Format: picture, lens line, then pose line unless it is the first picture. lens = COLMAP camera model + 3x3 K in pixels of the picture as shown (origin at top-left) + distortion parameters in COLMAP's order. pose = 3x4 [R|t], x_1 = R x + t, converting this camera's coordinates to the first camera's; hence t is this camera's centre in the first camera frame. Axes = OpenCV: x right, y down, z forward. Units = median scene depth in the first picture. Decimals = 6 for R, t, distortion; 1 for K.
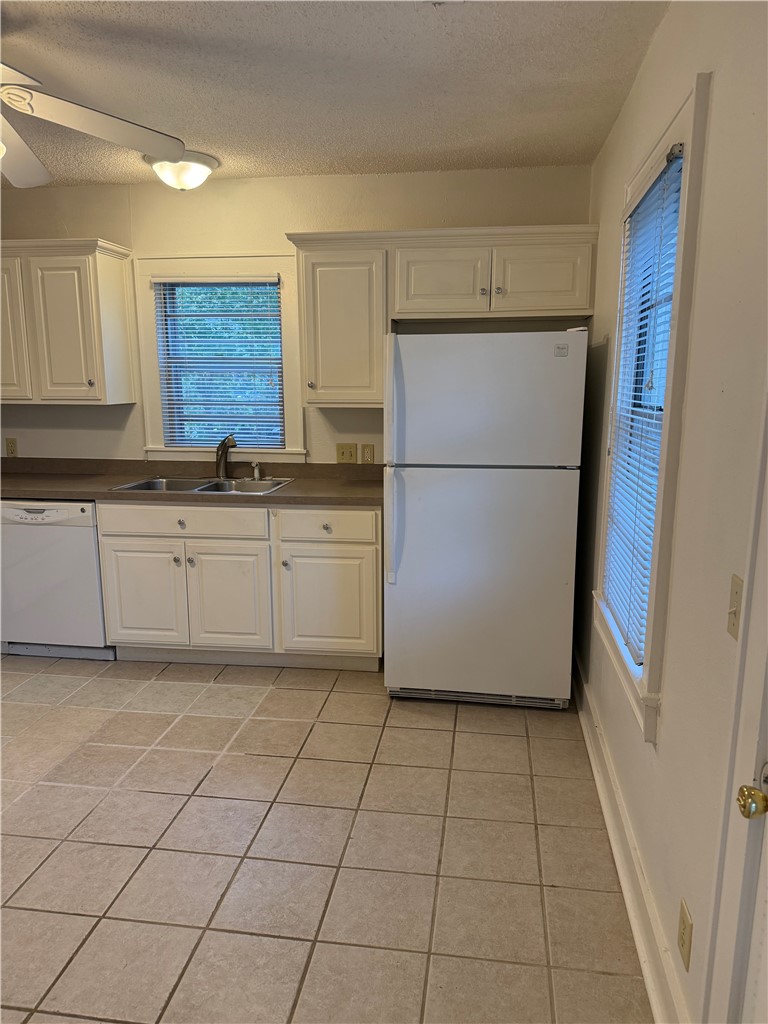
lens RADIAL K [[708.2, 0, 384.0], [0, 708.2, 512.0], [0, 0, 1]] dist [0.119721, -0.240816]
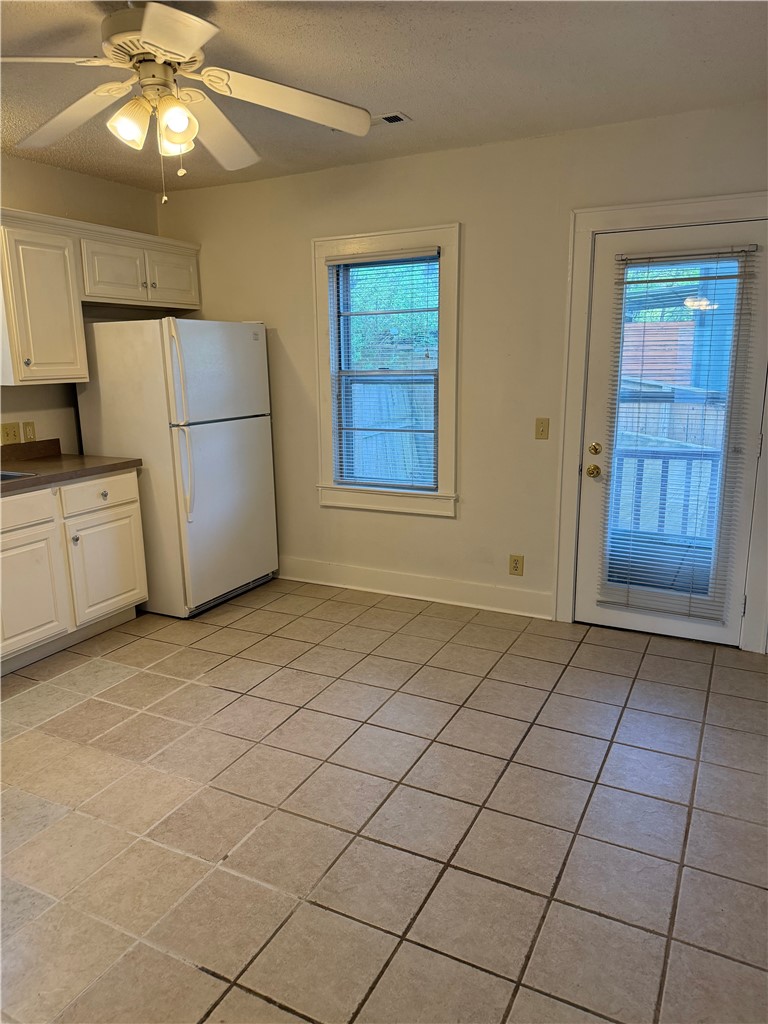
lens RADIAL K [[703.1, 0, 399.4], [0, 703.1, 515.0], [0, 0, 1]] dist [0.001420, -0.029694]
pose [[0.306005, -0.212287, 0.928060, -0.929853], [0.183277, 0.969724, 0.161386, -0.037823], [-0.934222, 0.120707, 0.335648, 0.229868]]
